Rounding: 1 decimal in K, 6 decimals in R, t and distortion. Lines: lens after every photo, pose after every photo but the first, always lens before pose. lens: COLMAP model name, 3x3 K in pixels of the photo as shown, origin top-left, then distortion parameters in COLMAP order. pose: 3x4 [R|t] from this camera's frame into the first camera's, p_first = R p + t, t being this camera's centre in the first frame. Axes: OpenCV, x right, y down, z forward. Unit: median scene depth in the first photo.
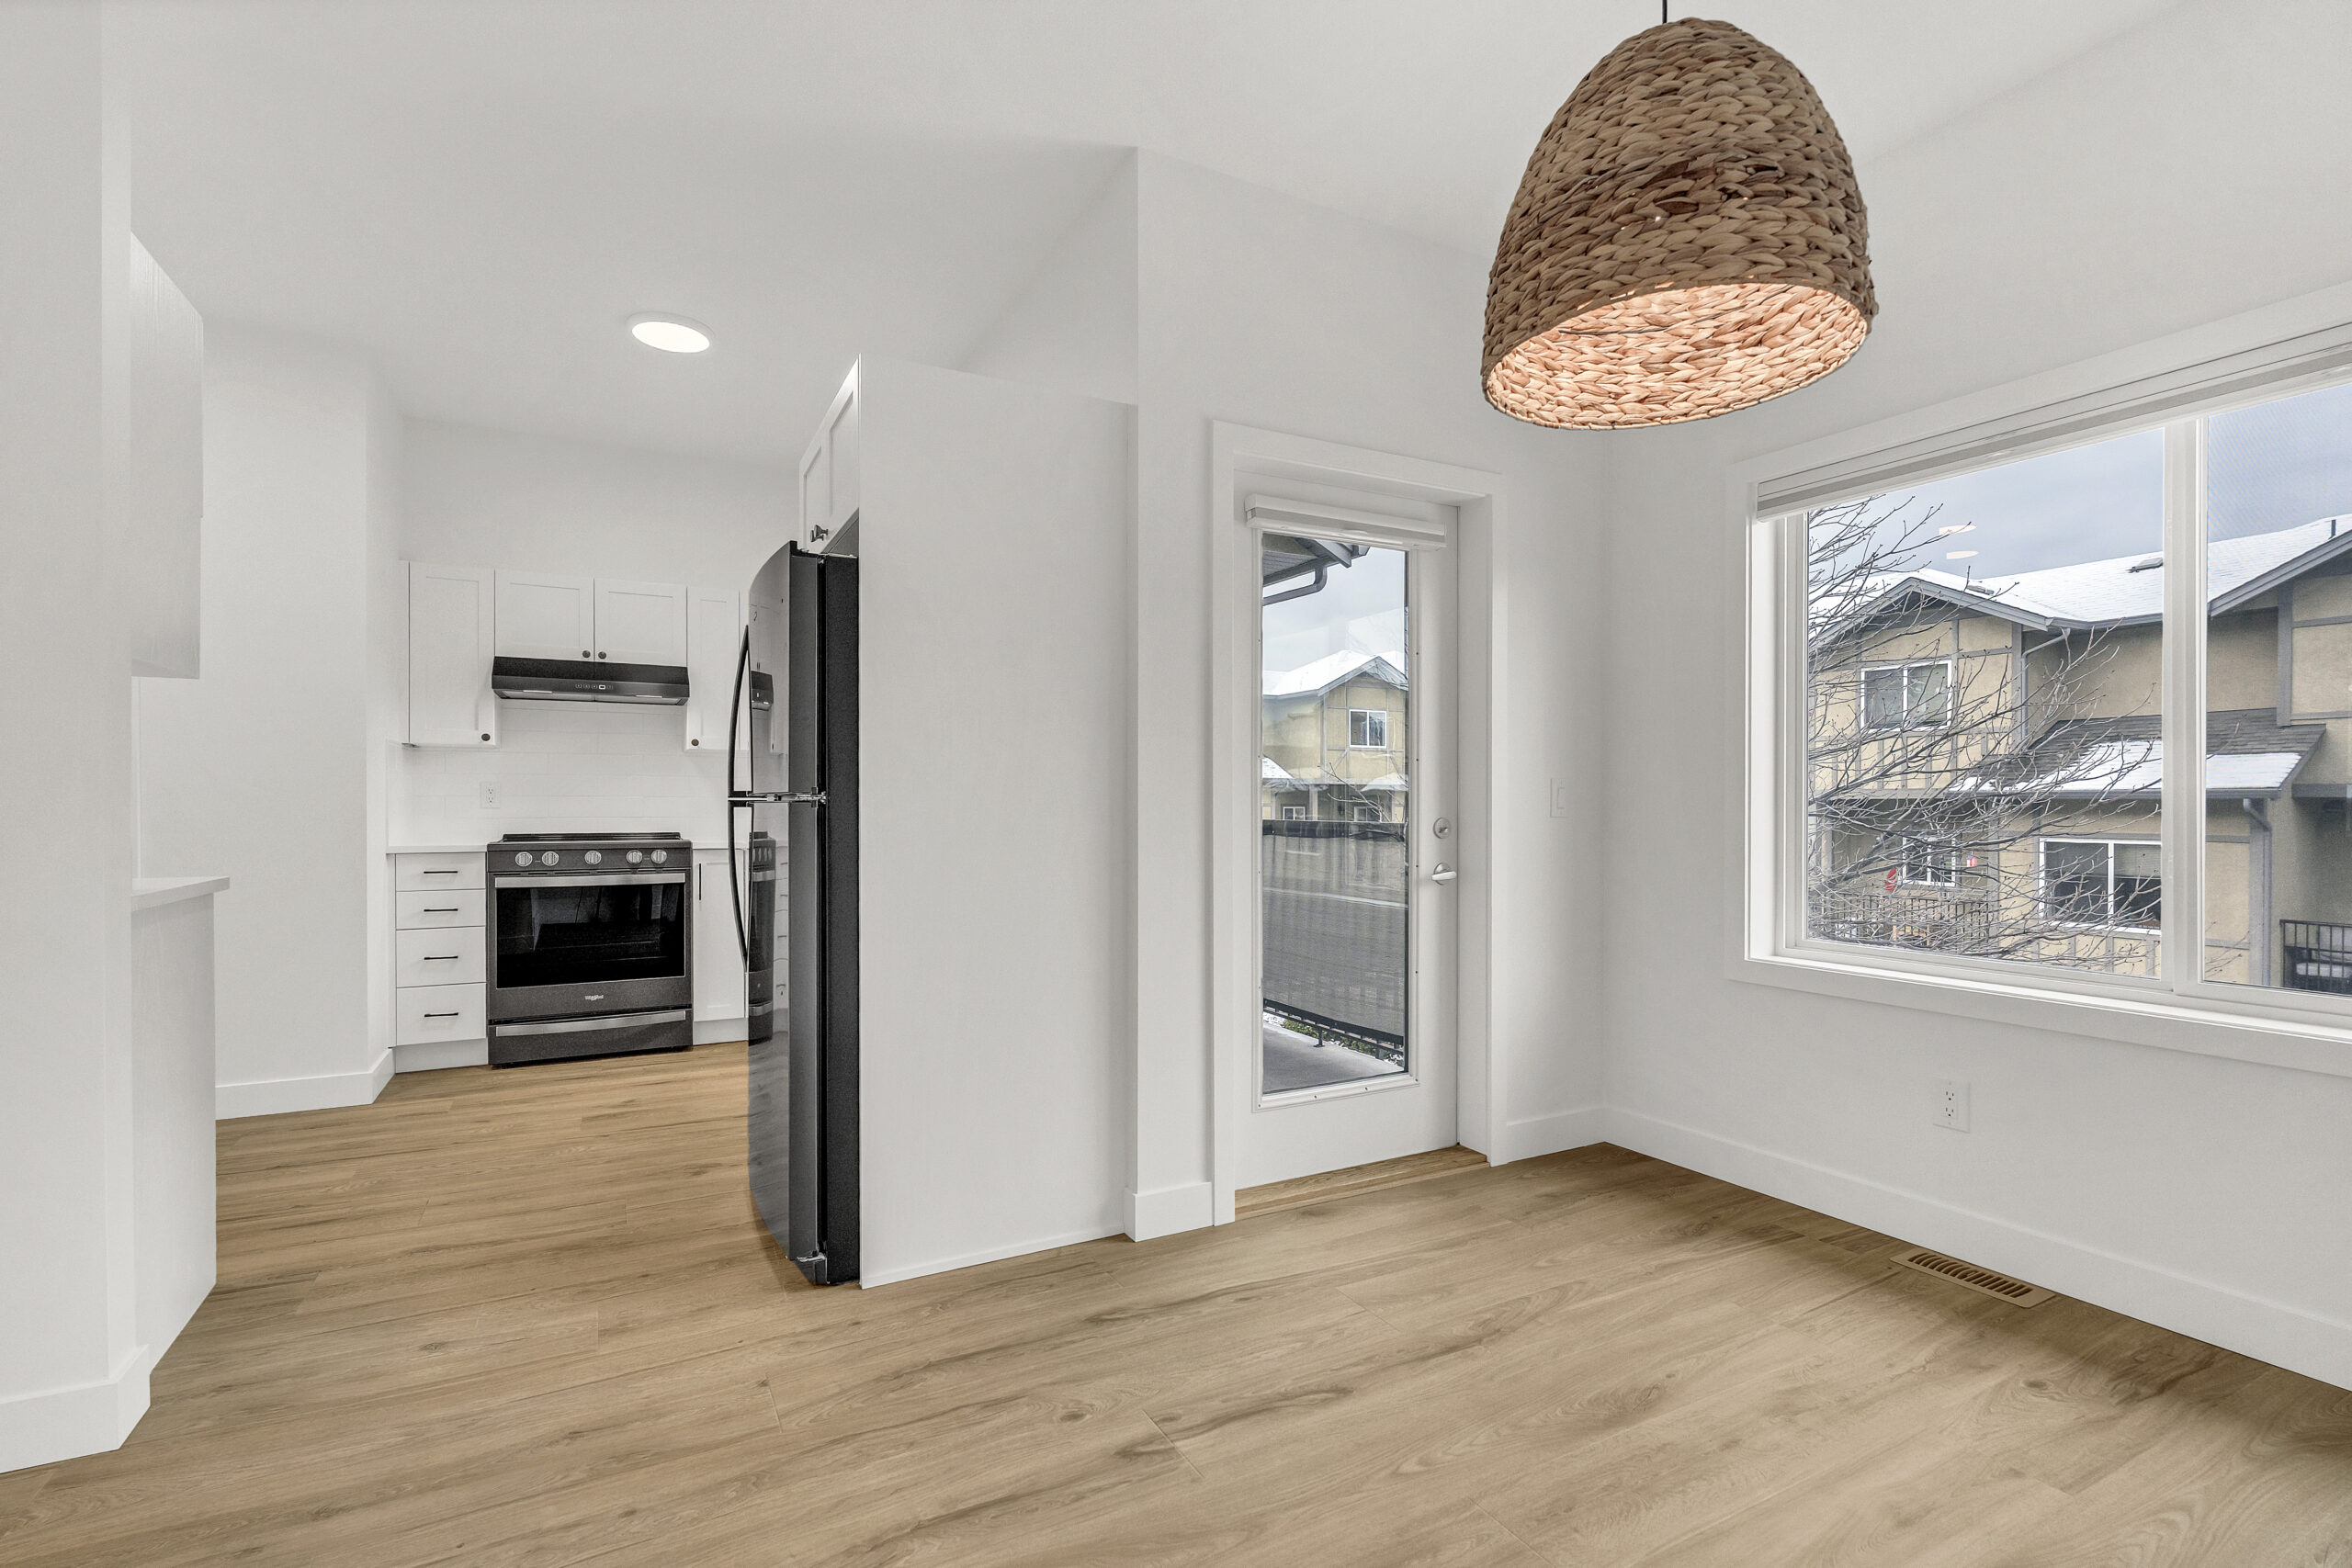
lens RADIAL K [[1081.3, 0, 1184.7], [0, 1081.3, 815.2], [0, 0, 1]] dist [-0.005514, -0.000098]
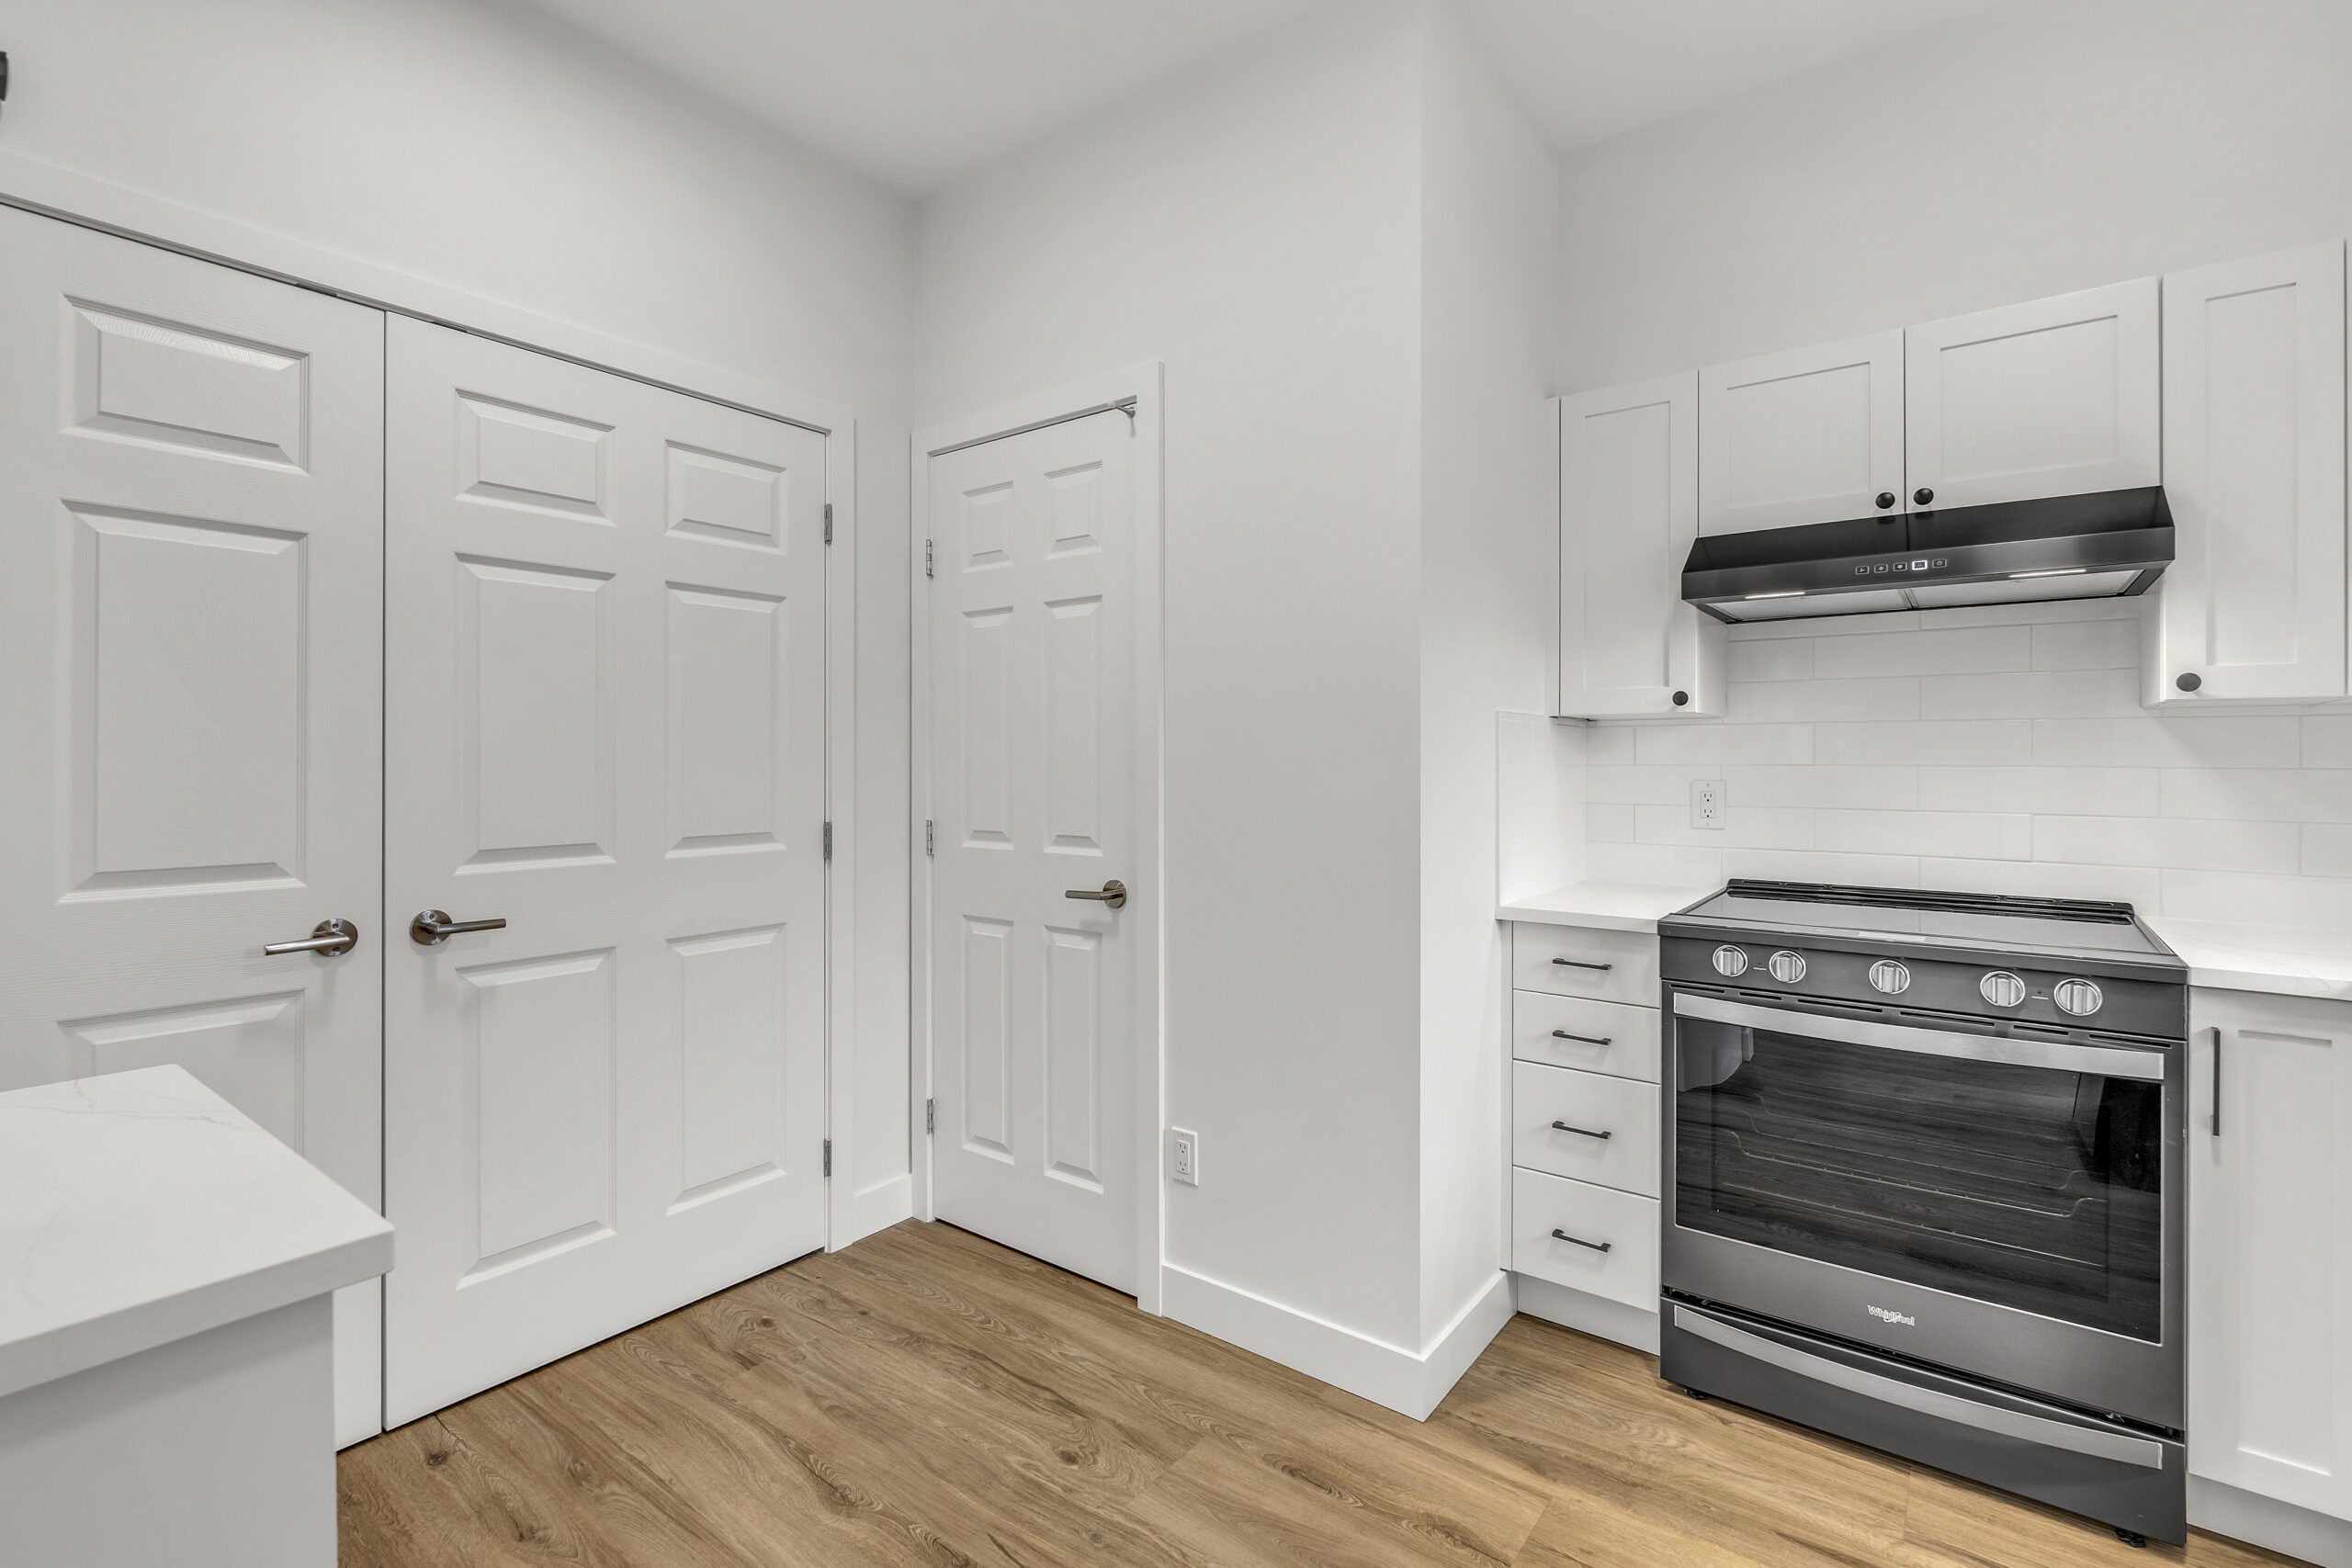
lens RADIAL K [[1037.3, 0, 1200.3], [0, 1037.3, 760.2], [0, 0, 1]] dist [-0.007366, 0.000921]
pose [[0.414605, -0.003099, -0.909996, -0.301434], [-0.008232, 0.999941, -0.007156, -0.038502], [0.909964, 0.010458, 0.414555, 0.602796]]
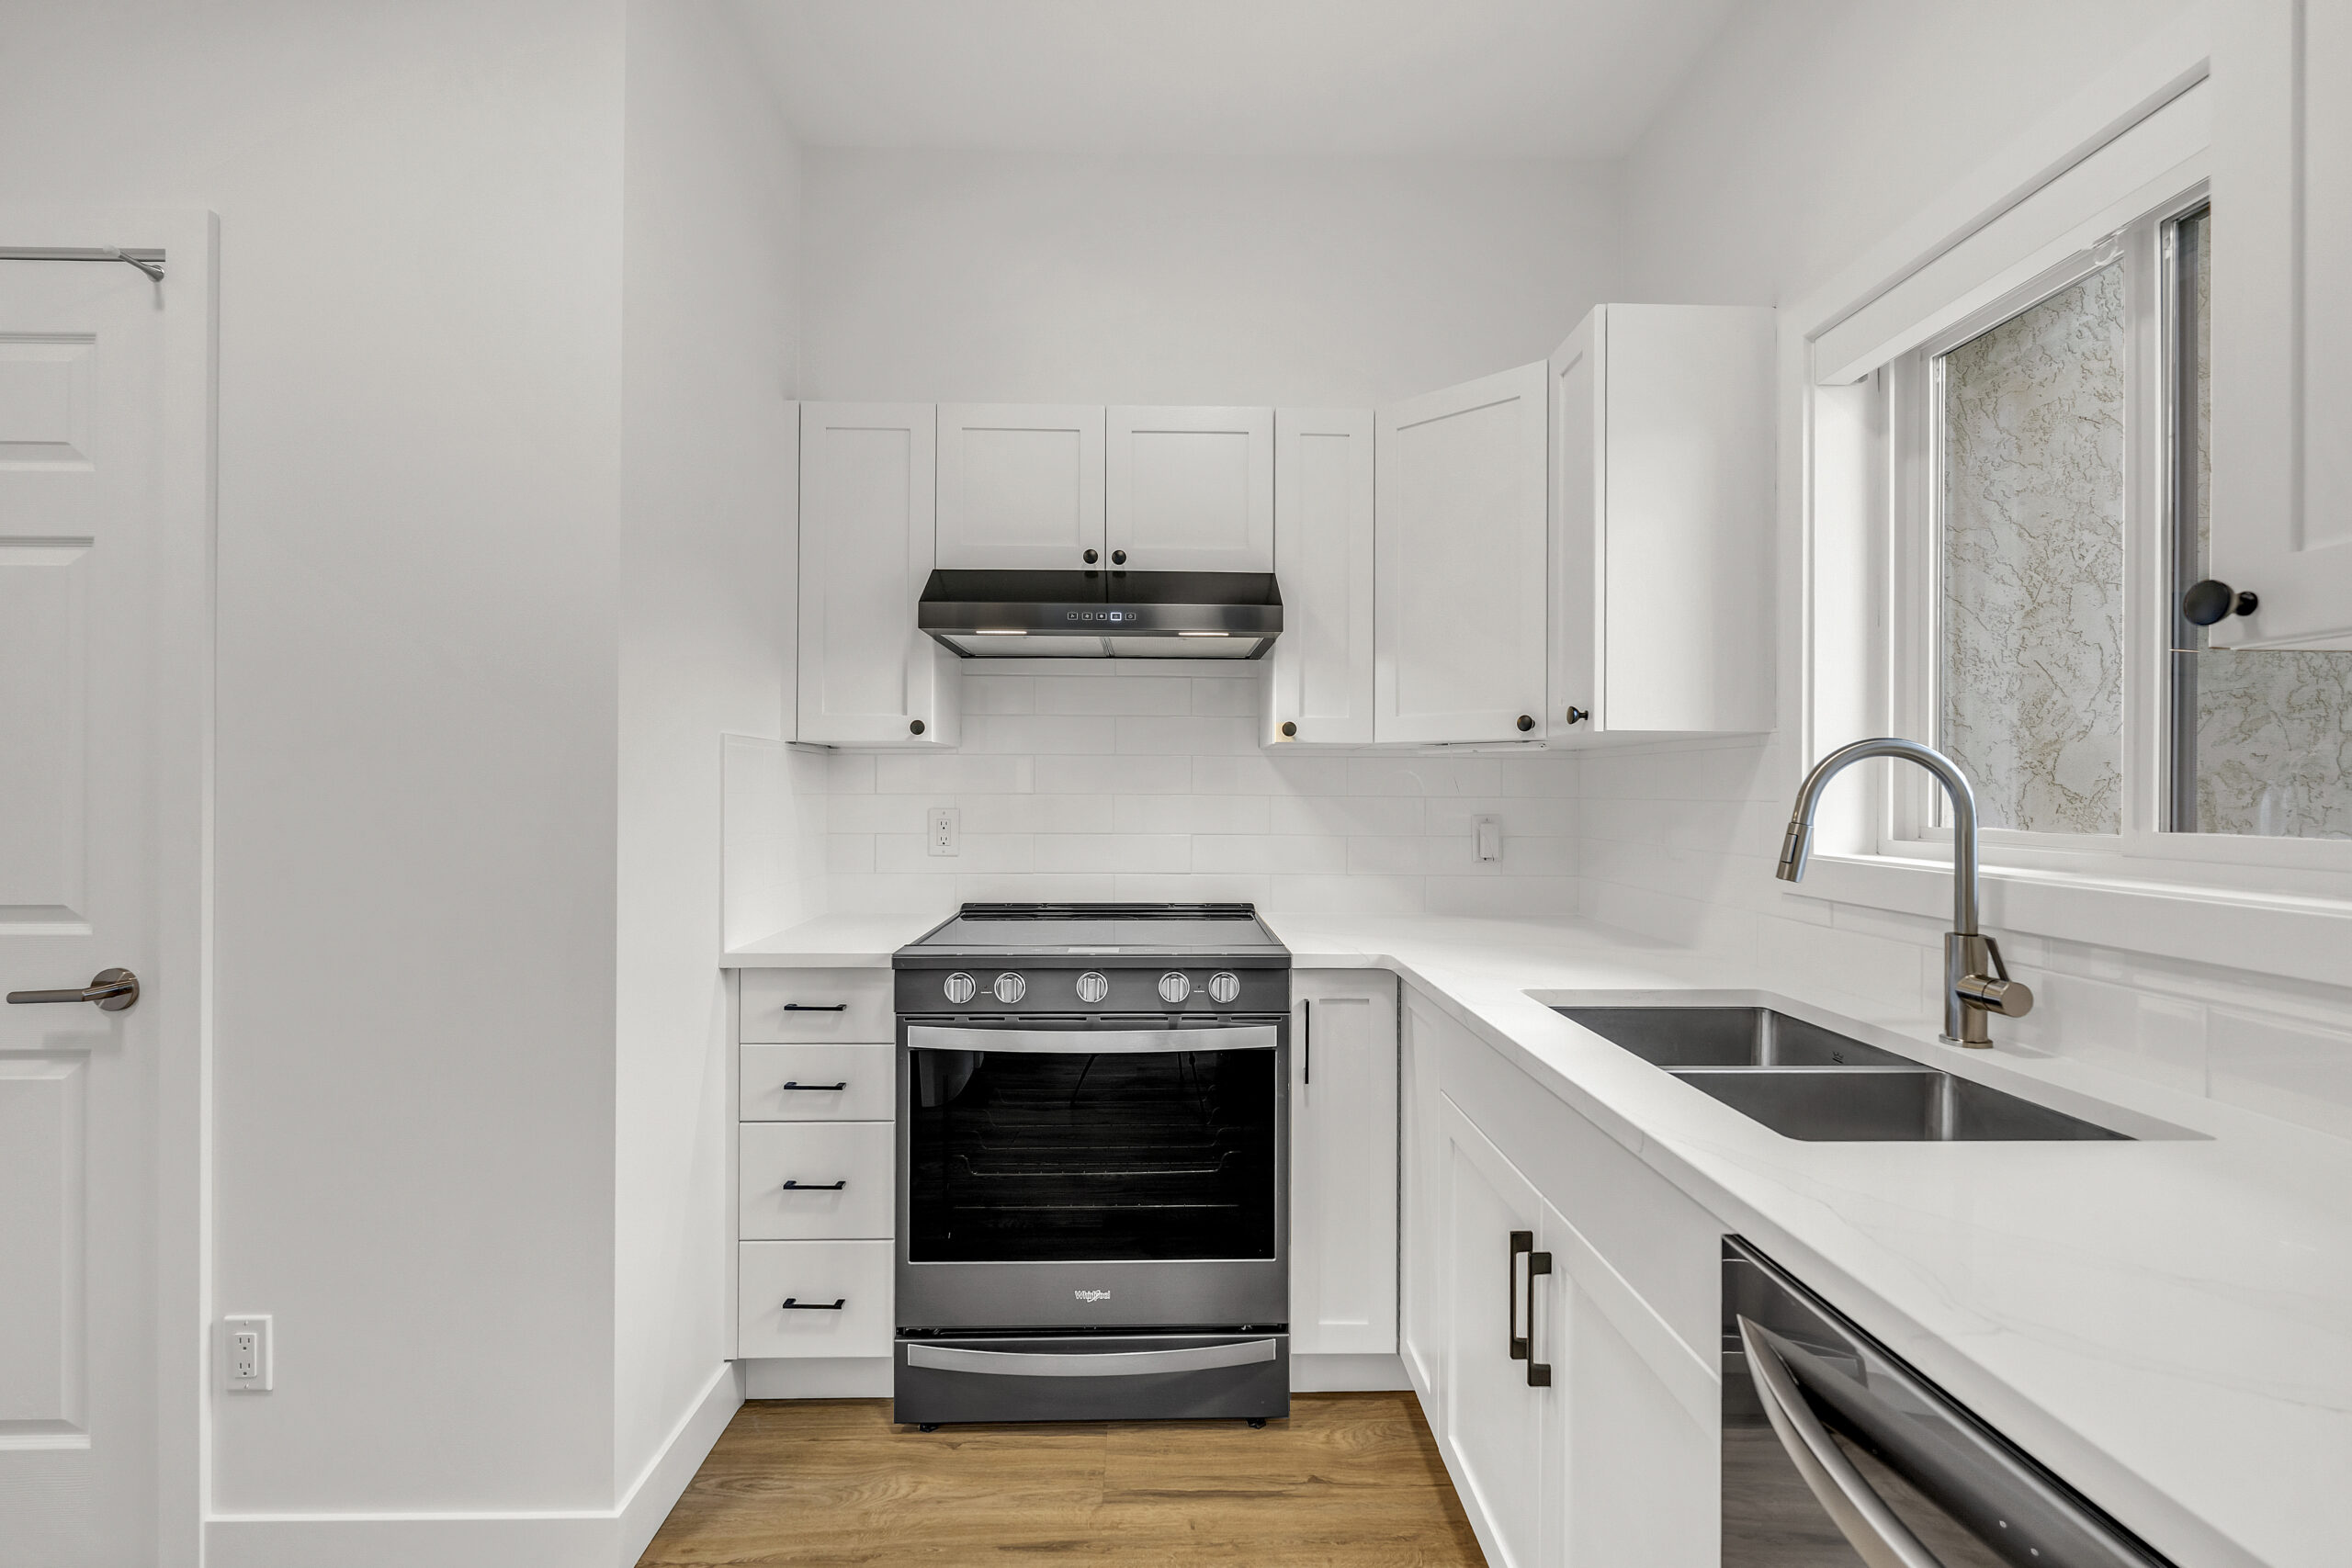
lens RADIAL K [[1037.3, 0, 1180.1], [0, 1037.3, 778.1], [0, 0, 1]] dist [-0.007366, 0.000921]
pose [[0.891191, -0.004140, -0.453610, -0.321042], [-0.005239, 0.999798, -0.019417, -0.040225], [0.453599, 0.019681, 0.890989, 0.634071]]
